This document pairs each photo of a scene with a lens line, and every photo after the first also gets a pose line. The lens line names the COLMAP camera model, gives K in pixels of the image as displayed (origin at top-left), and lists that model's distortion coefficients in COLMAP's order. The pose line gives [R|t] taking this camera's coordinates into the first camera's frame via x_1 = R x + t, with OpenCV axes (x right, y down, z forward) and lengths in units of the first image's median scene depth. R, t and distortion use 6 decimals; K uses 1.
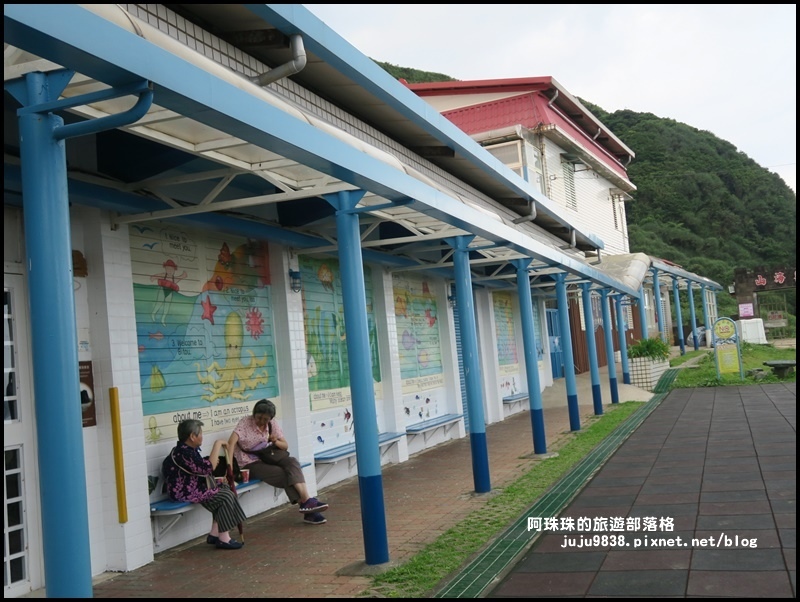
lens RADIAL K [[912.4, 0, 400.0], [0, 912.4, 301.0], [0, 0, 1]] dist [0.010058, 0.009646]
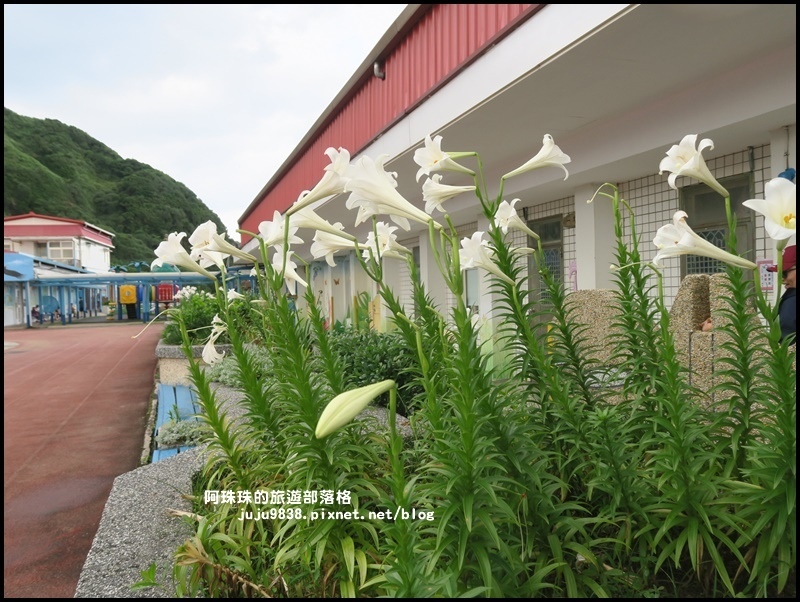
lens RADIAL K [[655.3, 0, 400.0], [0, 655.3, 301.0], [0, 0, 1]] dist [-0.008467, -0.002201]
pose [[0.801376, 0.072120, 0.593797, -0.047631], [-0.092802, 0.995675, 0.004313, -0.010452], [-0.590918, -0.058562, 0.804603, -0.249002]]
